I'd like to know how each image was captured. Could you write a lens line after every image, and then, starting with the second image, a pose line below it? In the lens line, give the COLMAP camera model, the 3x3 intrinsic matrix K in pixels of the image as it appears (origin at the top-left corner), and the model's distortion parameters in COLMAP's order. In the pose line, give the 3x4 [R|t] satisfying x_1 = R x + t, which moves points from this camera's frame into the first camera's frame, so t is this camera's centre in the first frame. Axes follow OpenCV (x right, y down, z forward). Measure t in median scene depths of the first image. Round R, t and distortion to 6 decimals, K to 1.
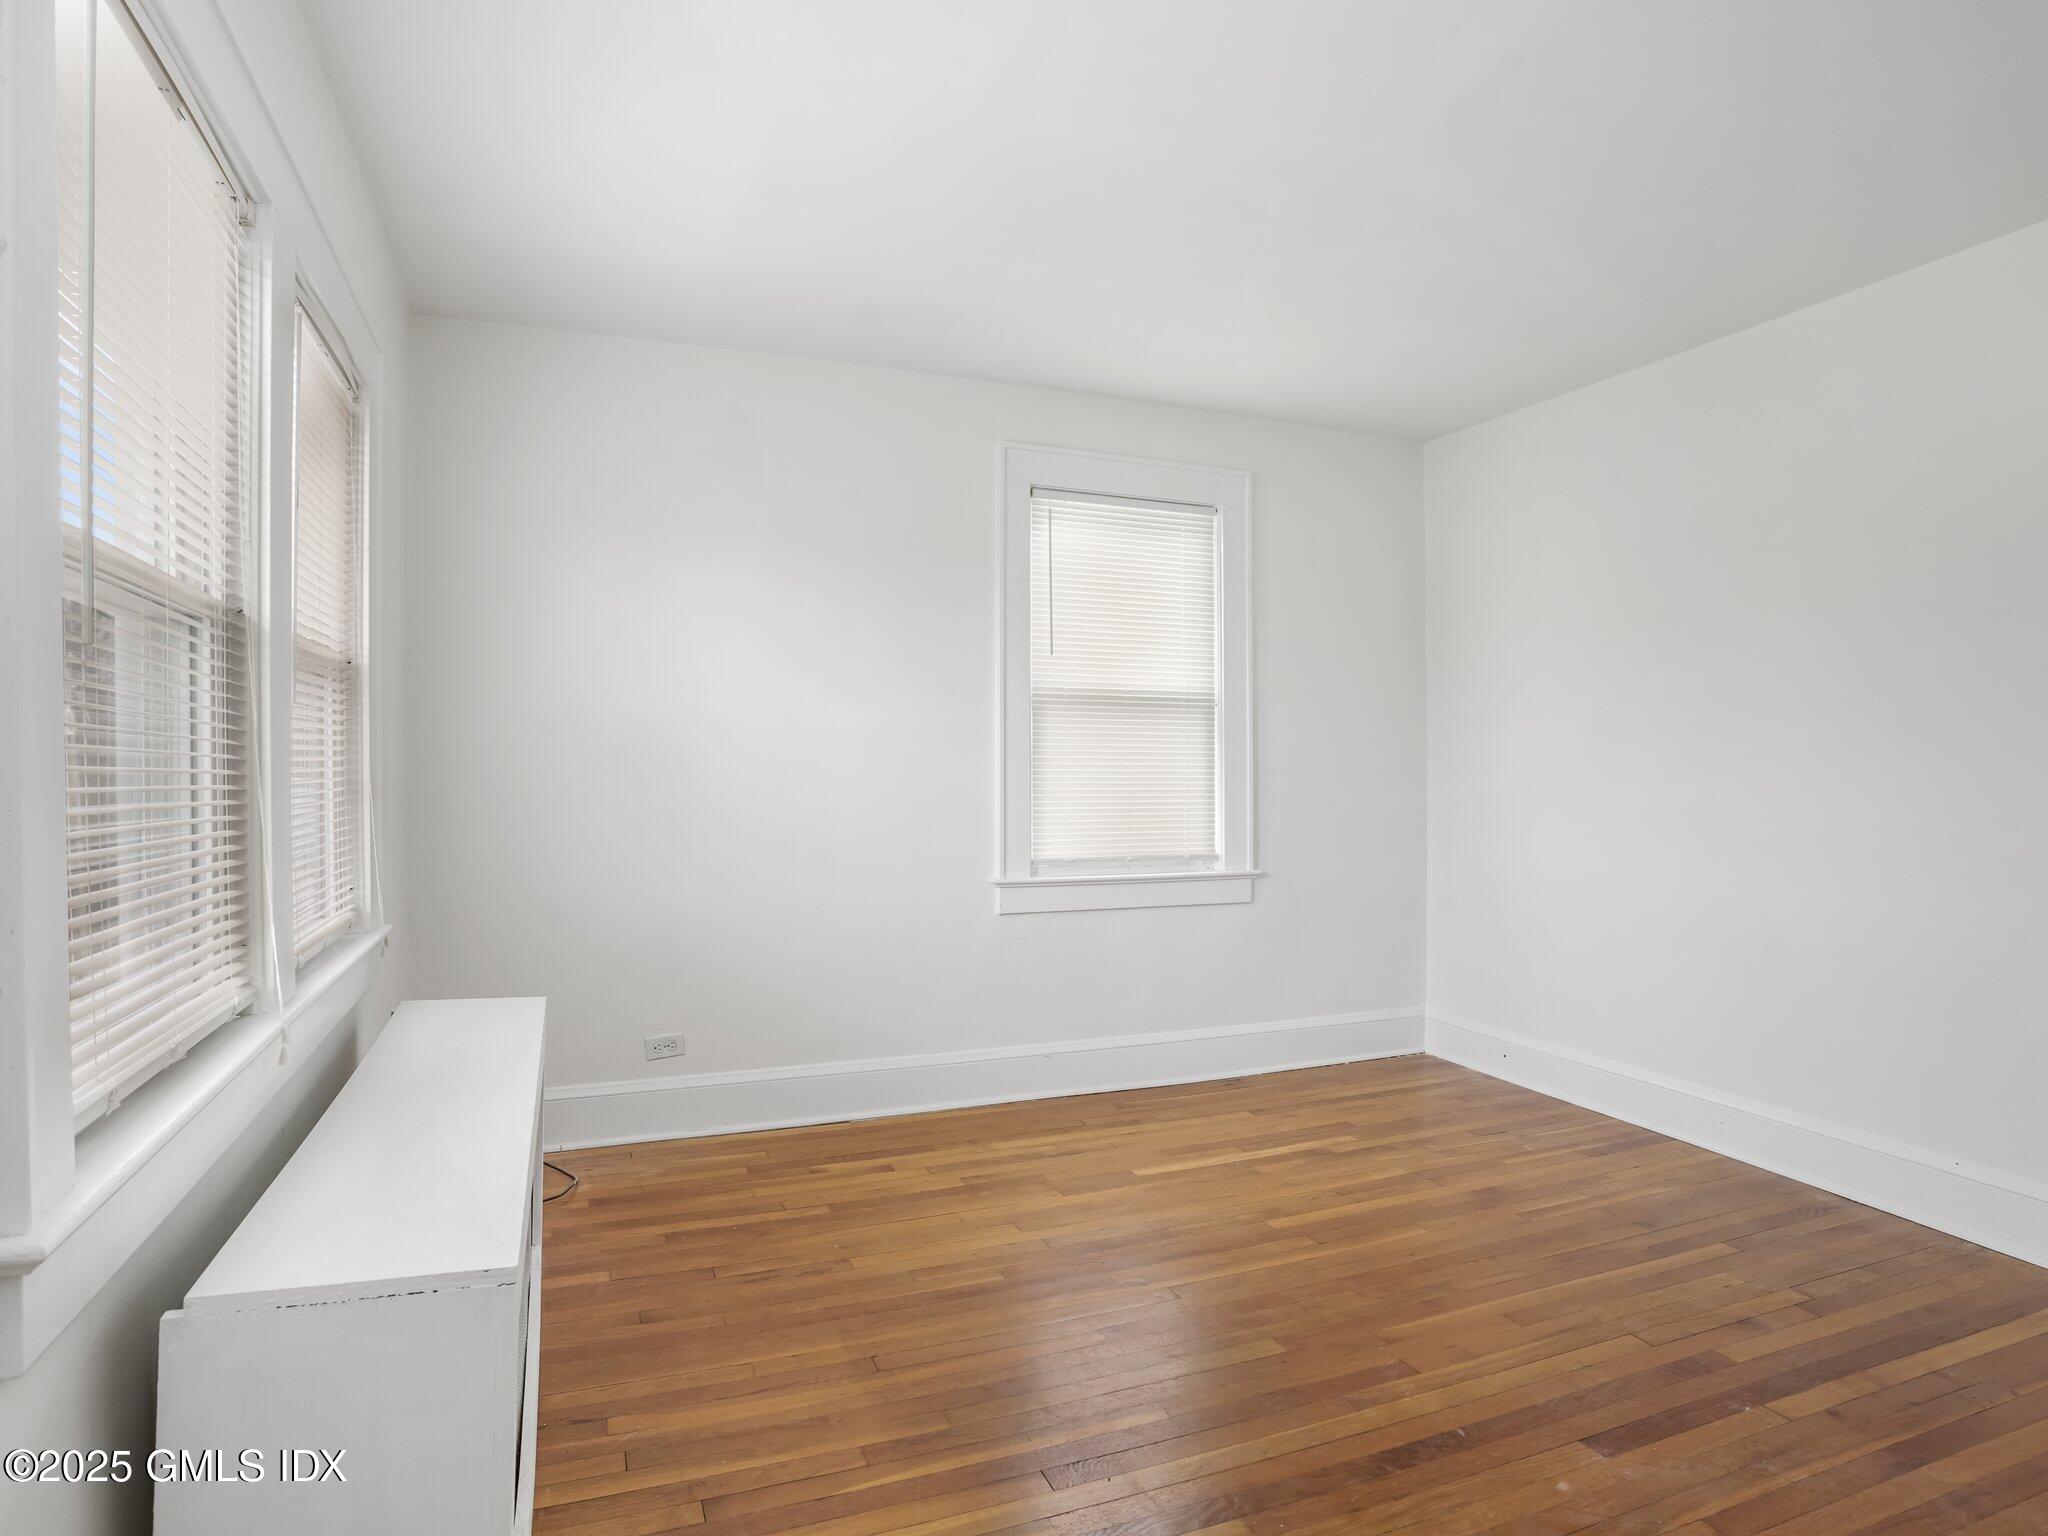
lens RADIAL K [[1151.5, 0, 1033.7], [0, 1151.5, 763.6], [0, 0, 1]] dist [-0.066708, 0.012254]
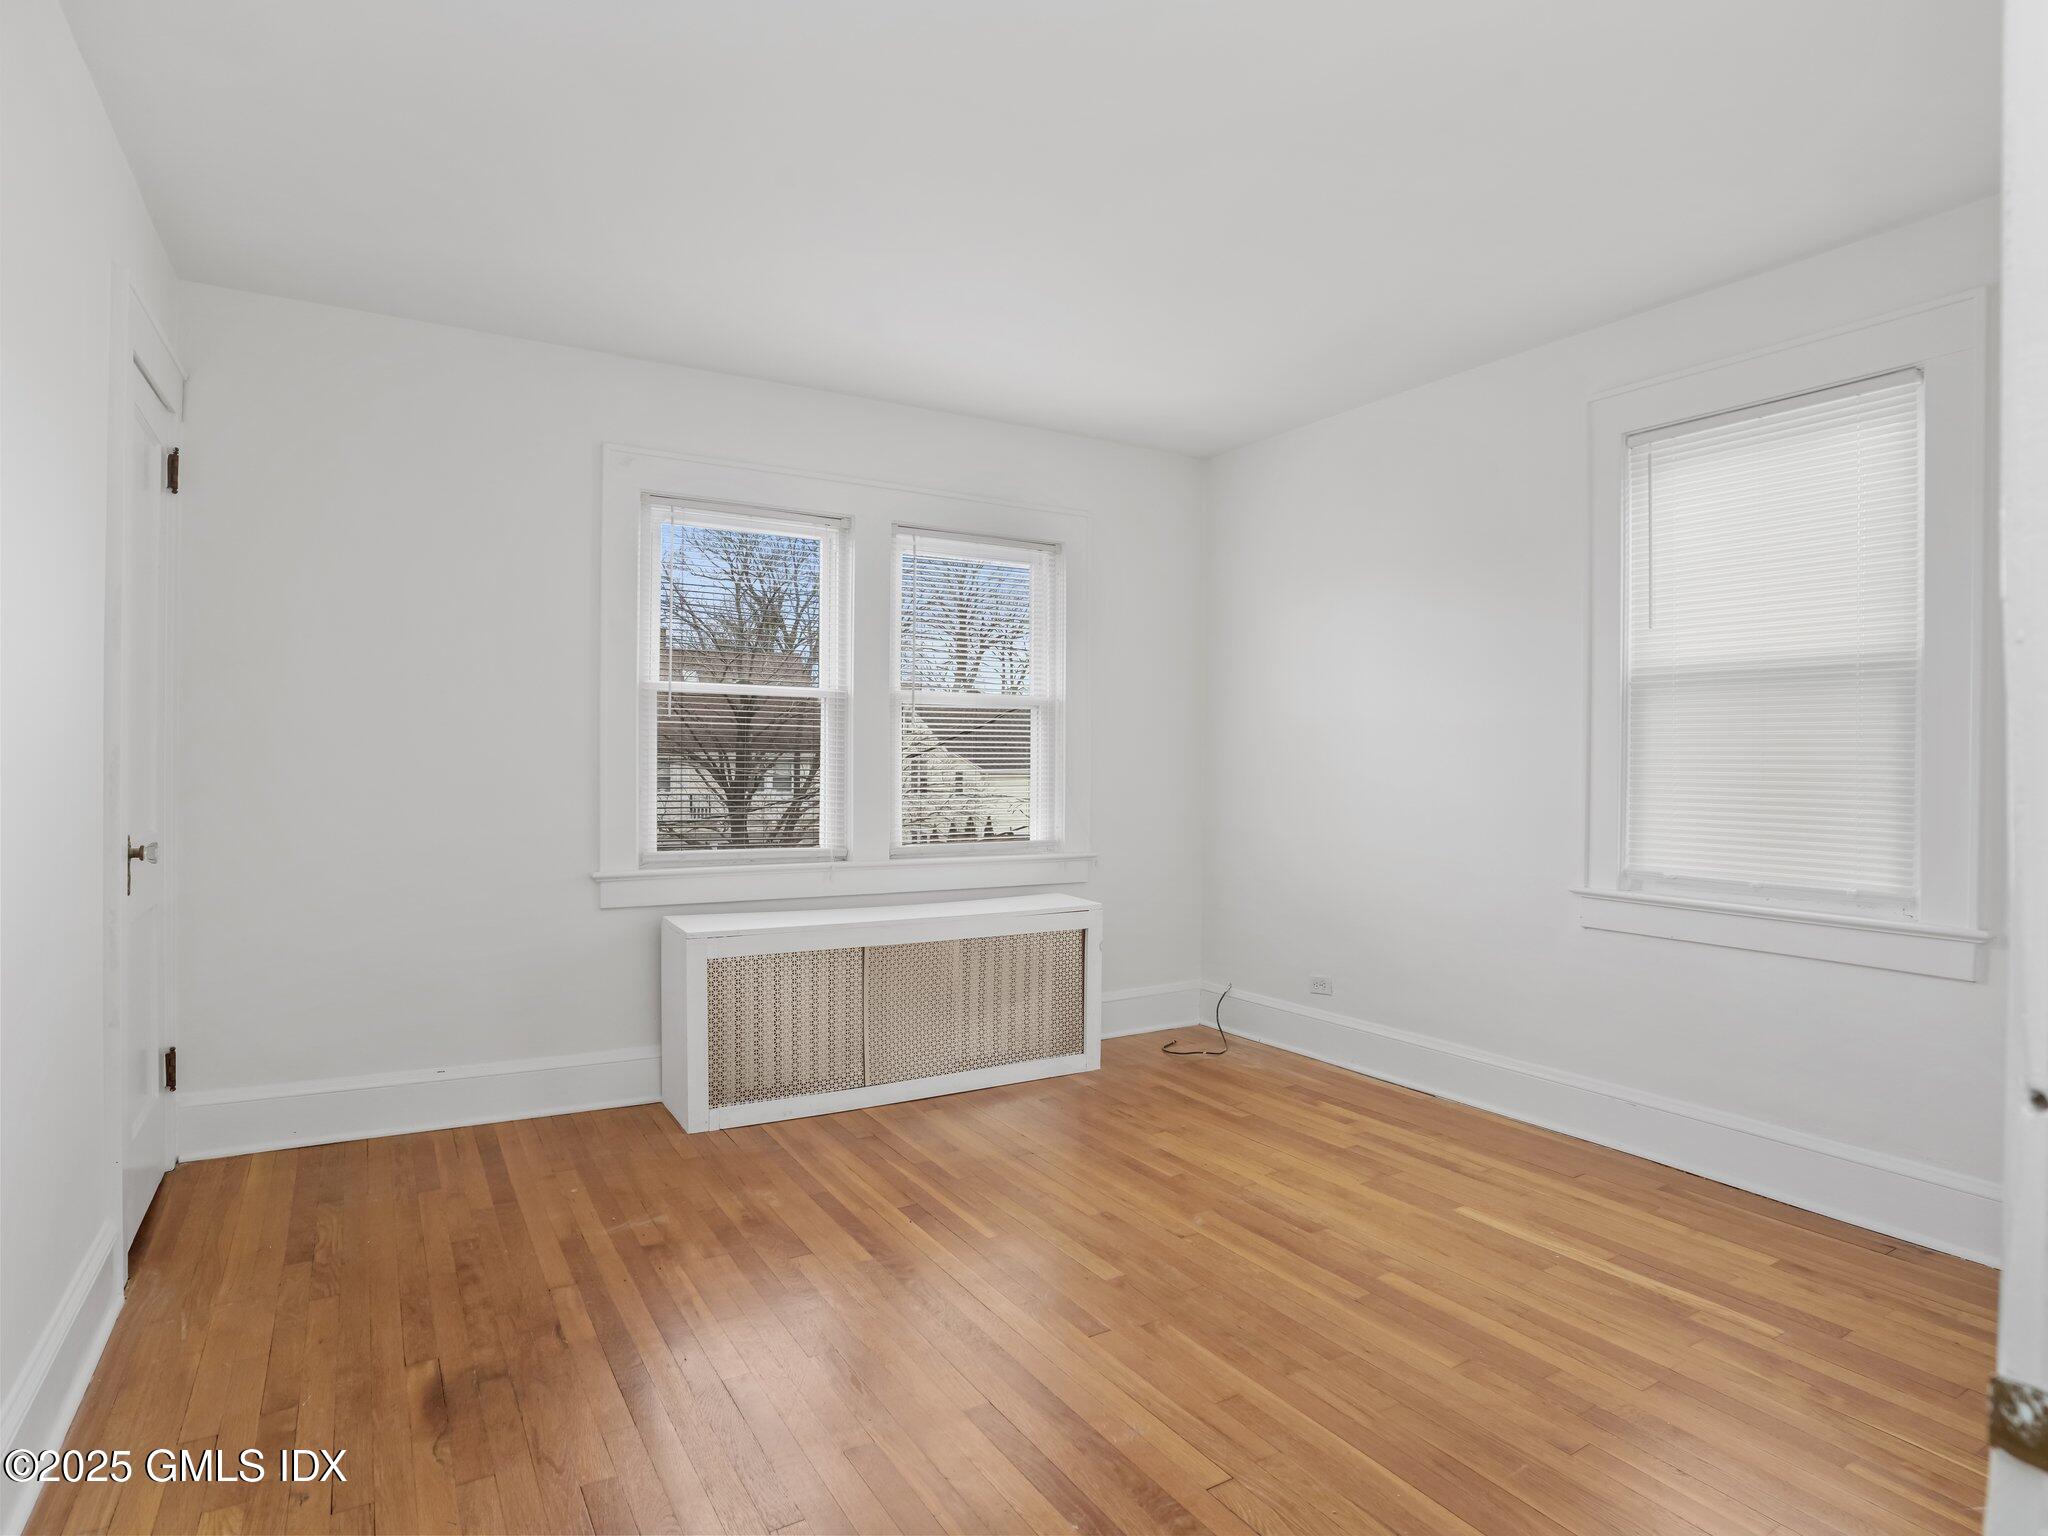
lens RADIAL K [[1151.5, 0, 1034.5], [0, 1151.5, 773.4], [0, 0, 1]] dist [-0.066708, 0.012254]
pose [[0.147693, 0.009948, -0.988983, 0.888699], [-0.004884, 0.999945, 0.009329, 0.006209], [0.989021, 0.003452, 0.147734, 0.513159]]
